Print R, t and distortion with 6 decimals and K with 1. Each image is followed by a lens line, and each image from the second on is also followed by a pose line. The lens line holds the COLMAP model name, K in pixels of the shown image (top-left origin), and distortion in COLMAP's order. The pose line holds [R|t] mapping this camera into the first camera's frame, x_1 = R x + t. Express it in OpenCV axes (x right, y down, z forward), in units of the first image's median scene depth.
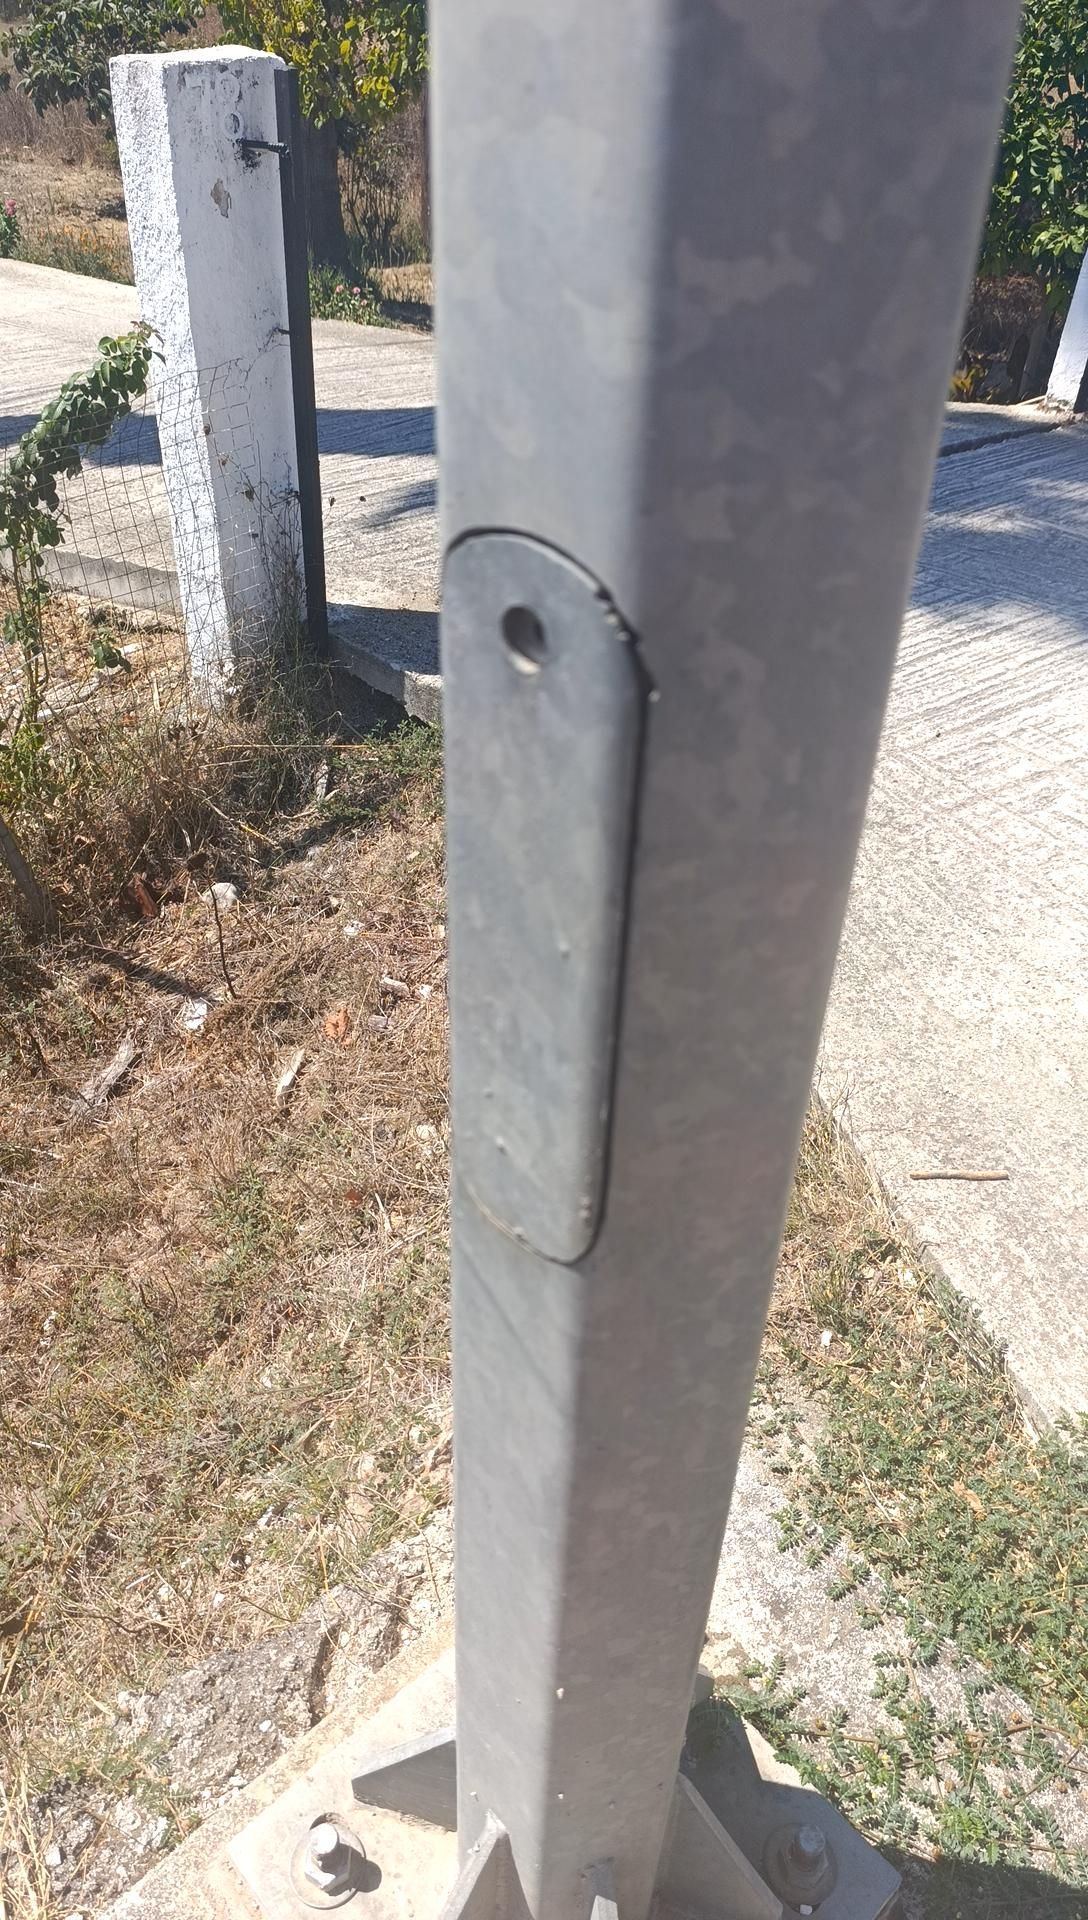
lens RADIAL K [[1406.2, 0, 544.0], [0, 1406.2, 960.0], [0, 0, 1]] dist [0.010335, 0.006316]
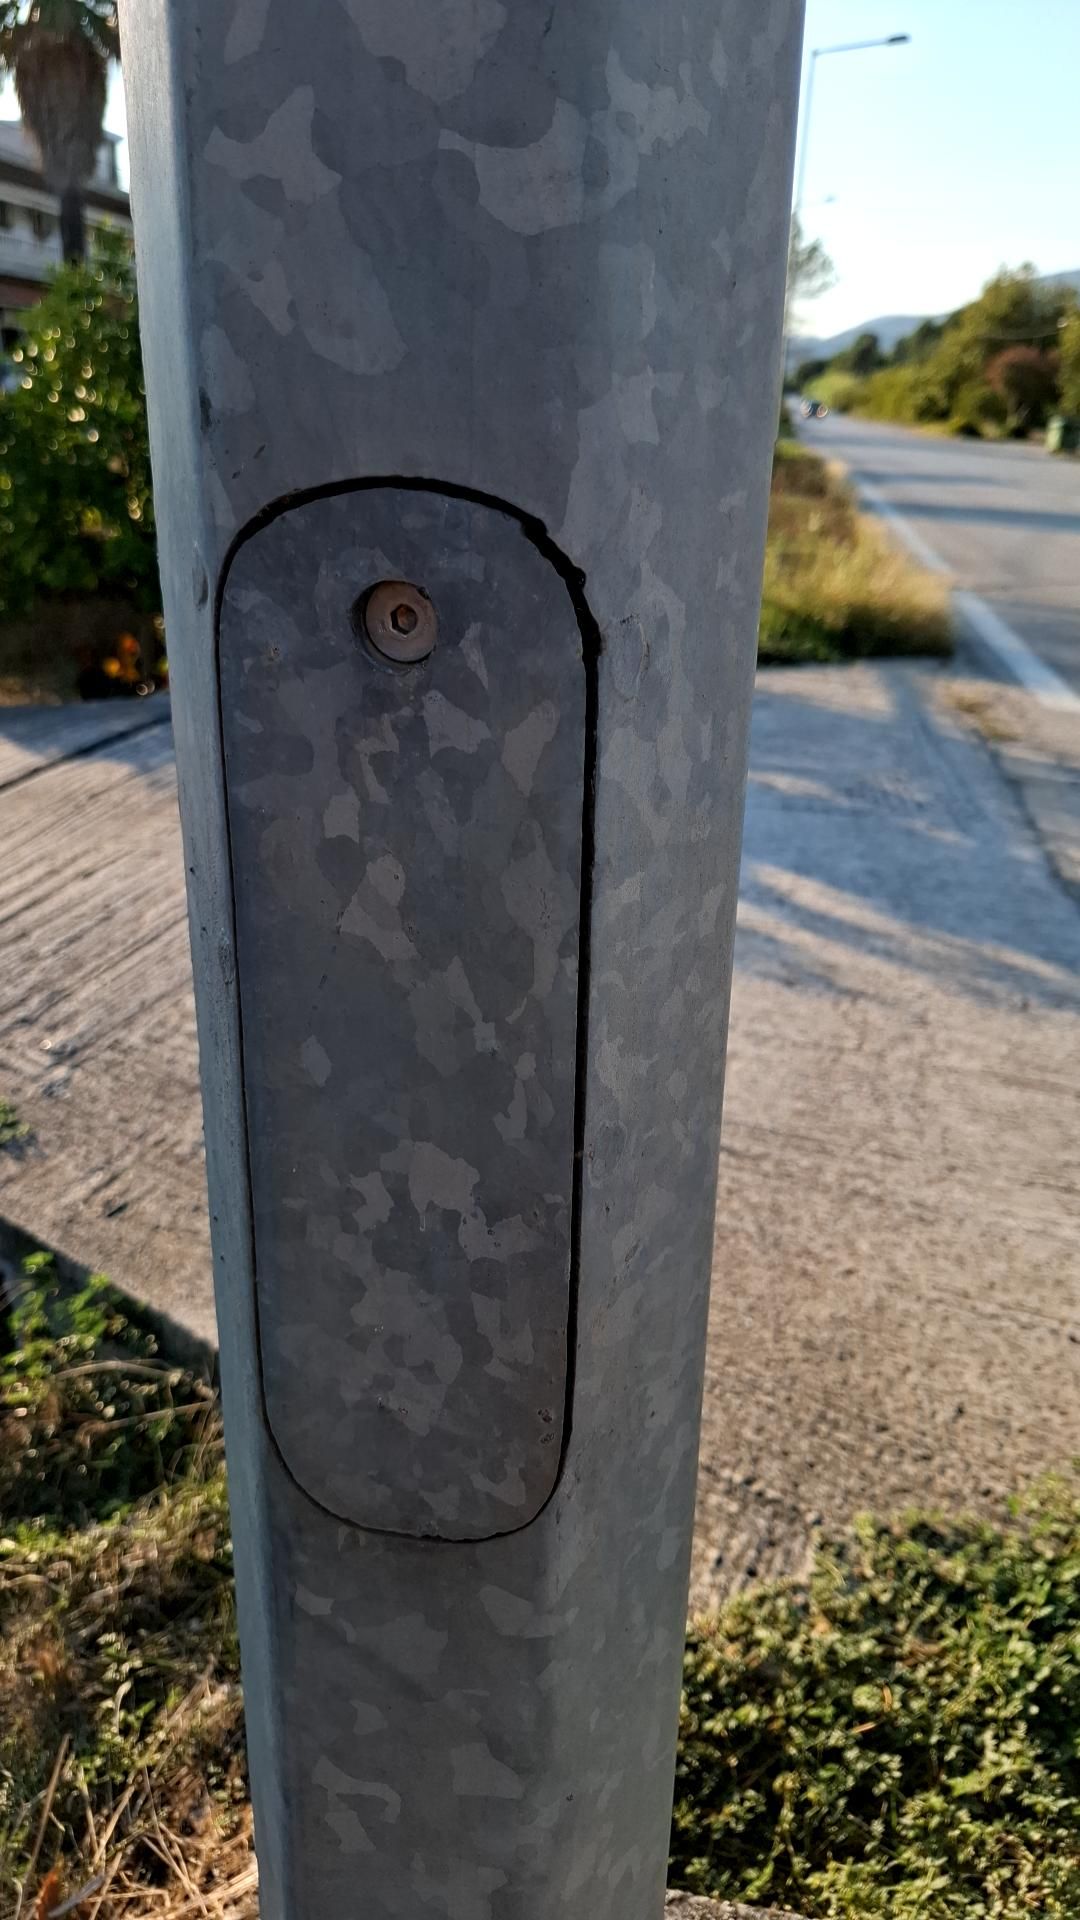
lens RADIAL K [[1465.0, 0, 540.0], [0, 1465.0, 960.0], [0, 0, 1]] dist [-0.004533, -0.006418]
pose [[0.780062, -0.231744, 0.581205, -0.458099], [0.361268, 0.925224, -0.115960, 0.051284], [-0.510871, 0.300426, 0.805453, 0.411923]]
